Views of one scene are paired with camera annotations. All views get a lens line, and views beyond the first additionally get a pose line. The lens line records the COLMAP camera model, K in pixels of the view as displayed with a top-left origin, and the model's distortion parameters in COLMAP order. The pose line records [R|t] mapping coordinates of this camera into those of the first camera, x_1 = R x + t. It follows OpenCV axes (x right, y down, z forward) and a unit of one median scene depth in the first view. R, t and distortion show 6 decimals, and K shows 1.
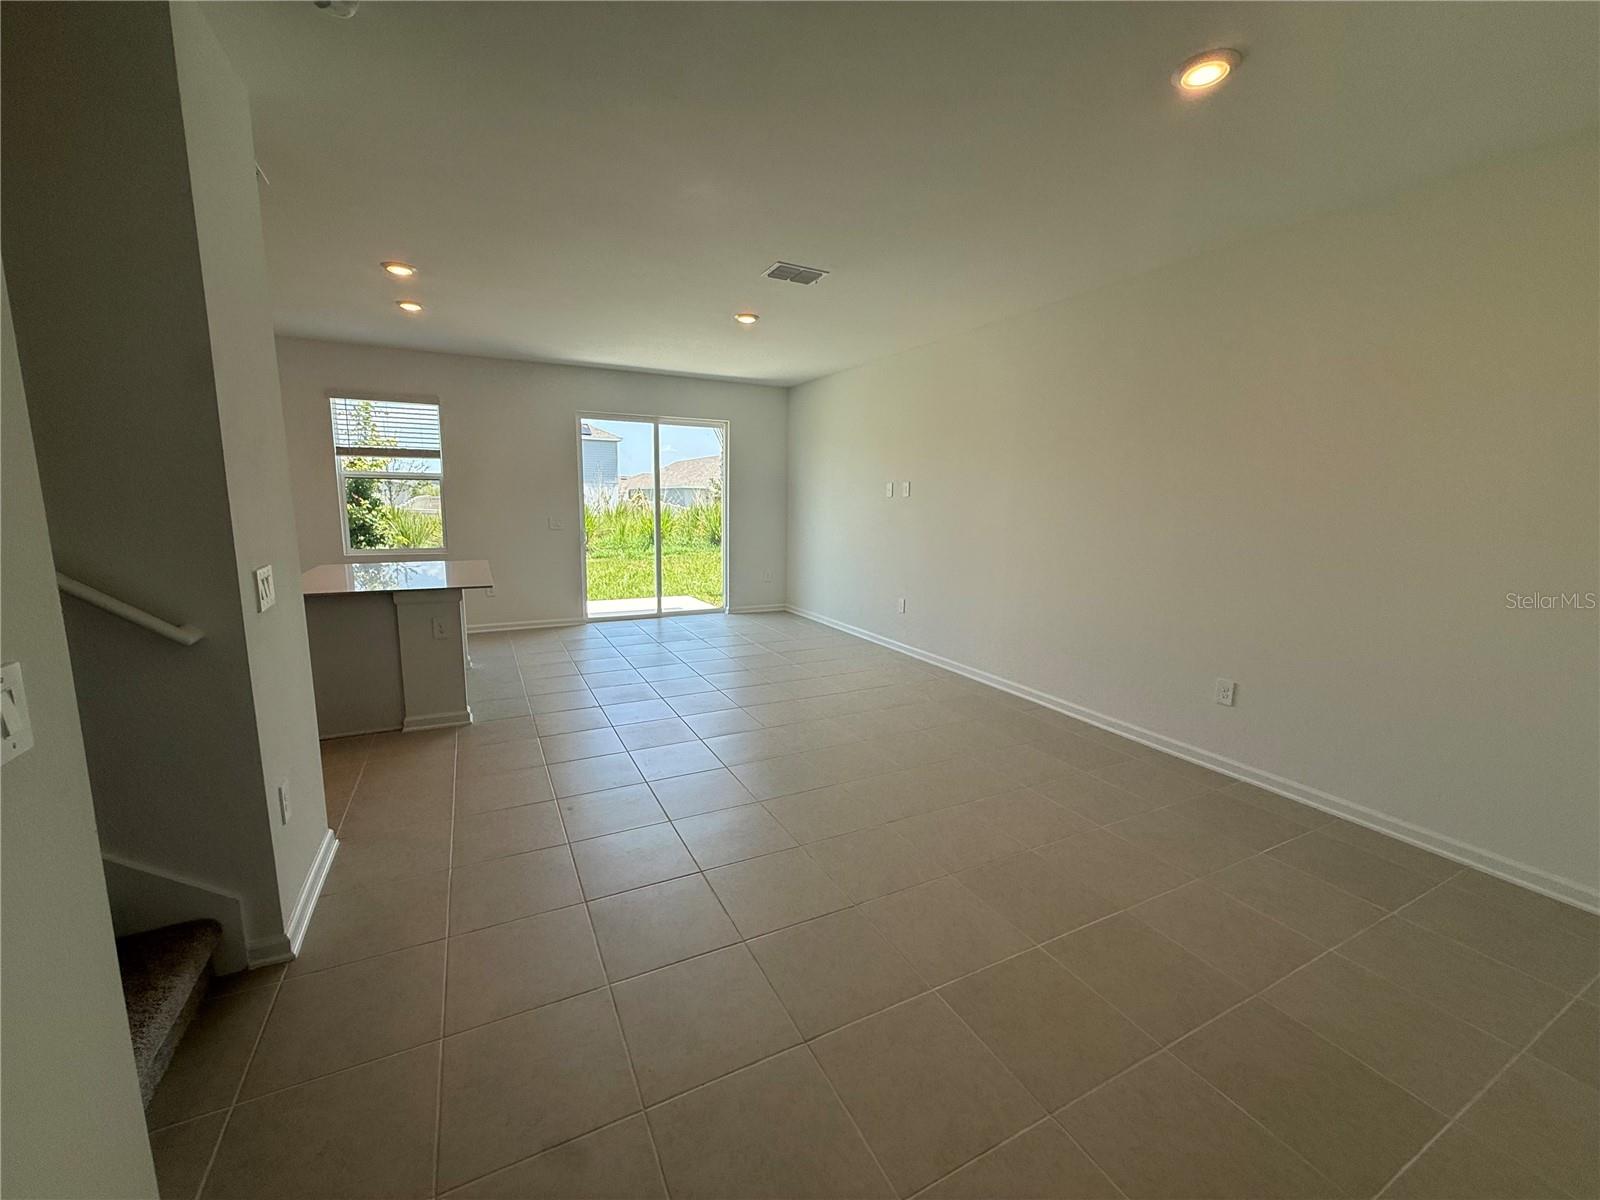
lens RADIAL K [[639.8, 0, 800.0], [0, 639.8, 600.0], [0, 0, 1]] dist [0.000035, 0.000130]
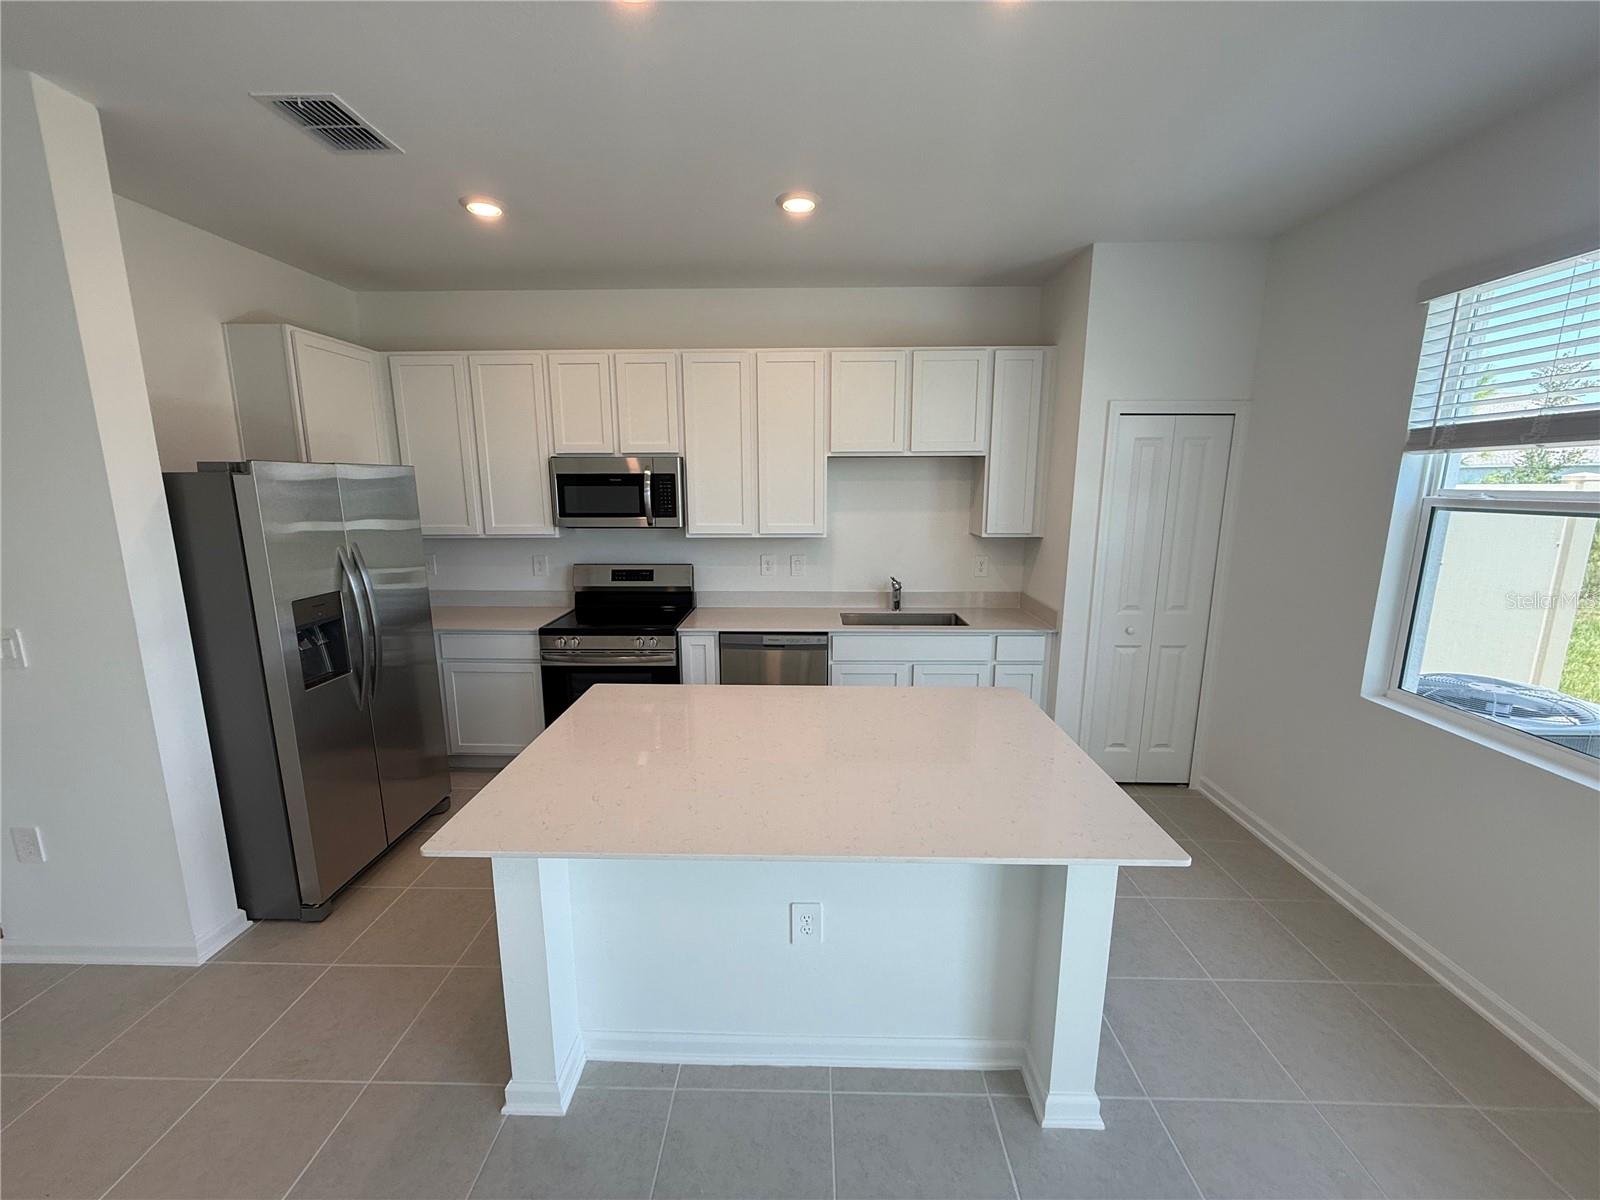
lens RADIAL K [[639.8, 0, 800.0], [0, 639.8, 600.0], [0, 0, 1]] dist [0.000035, 0.000130]
pose [[-0.476877, 0.153641, -0.865438, -0.172756], [-0.144478, 0.957511, 0.249598, -0.156589], [0.867015, 0.244064, -0.434417, 0.742301]]
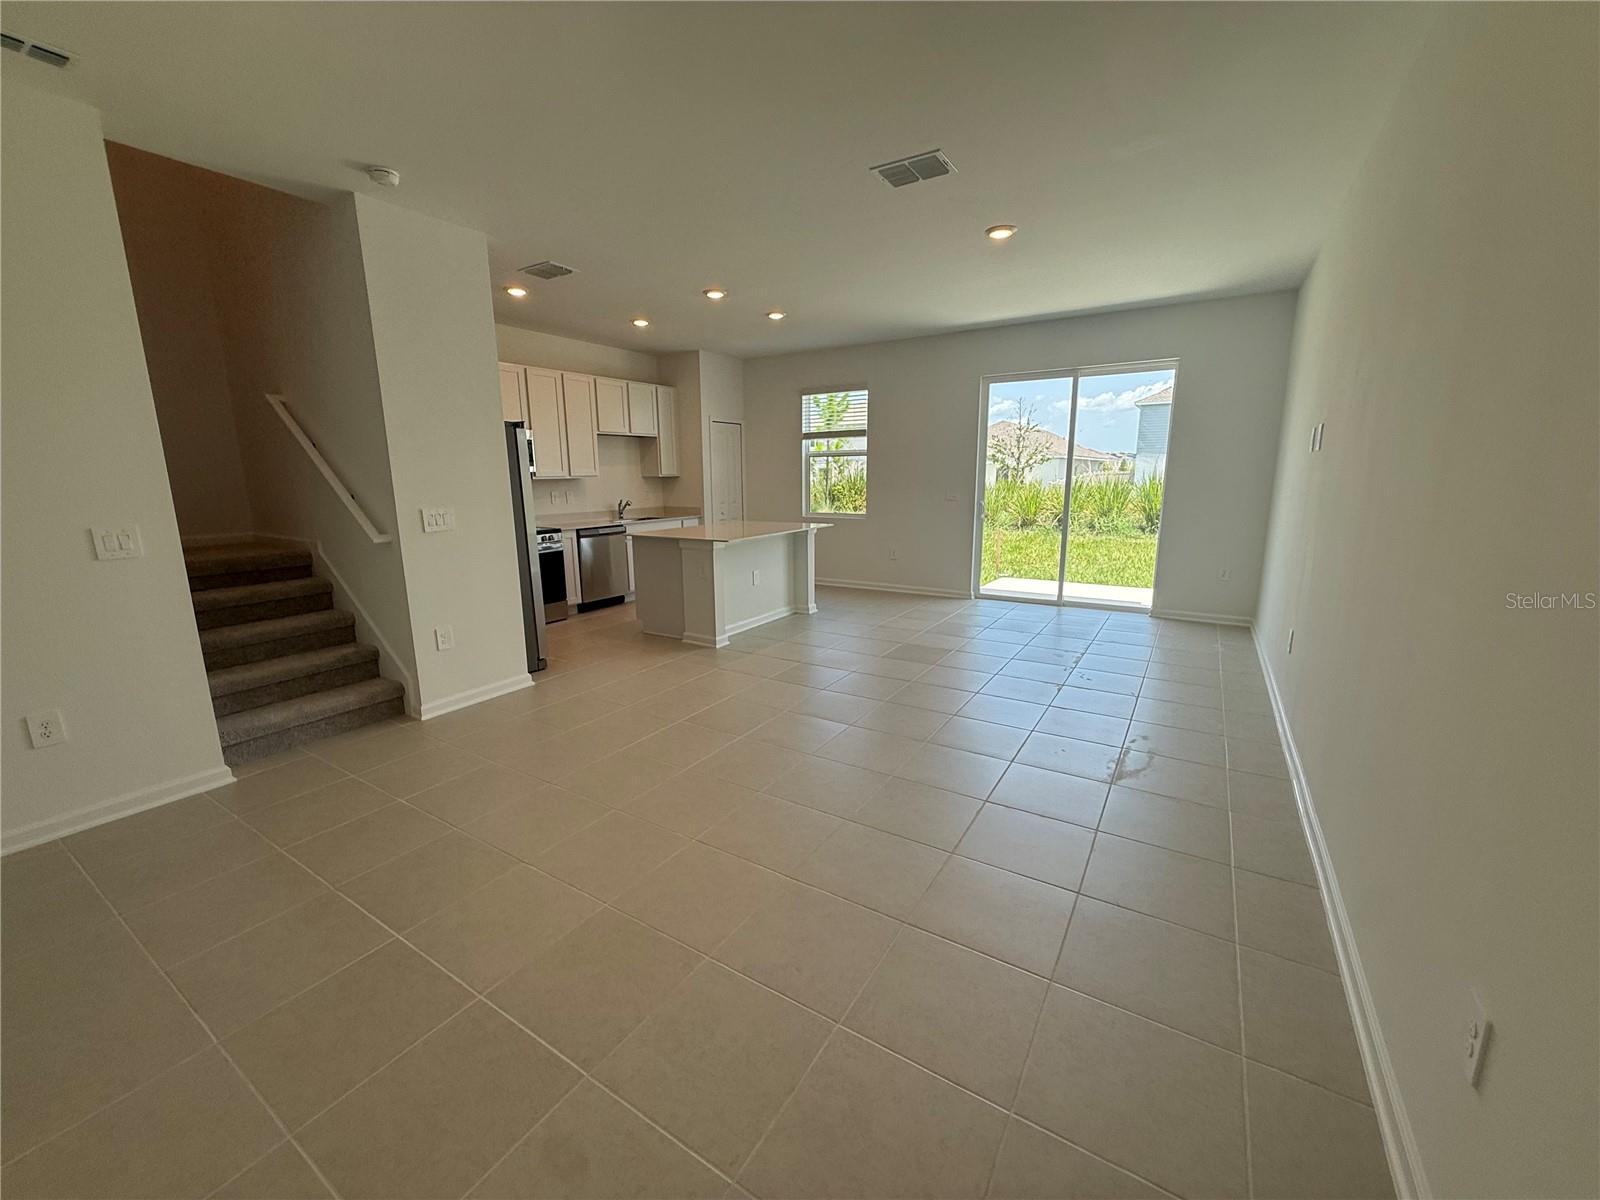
lens RADIAL K [[639.8, 0, 800.0], [0, 639.8, 600.0], [0, 0, 1]] dist [0.000035, 0.000130]
pose [[0.513861, 0.149897, -0.844676, 0.363999], [-0.119582, 0.987519, 0.102499, -0.029600], [0.849498, 0.048338, 0.525372, 0.272871]]
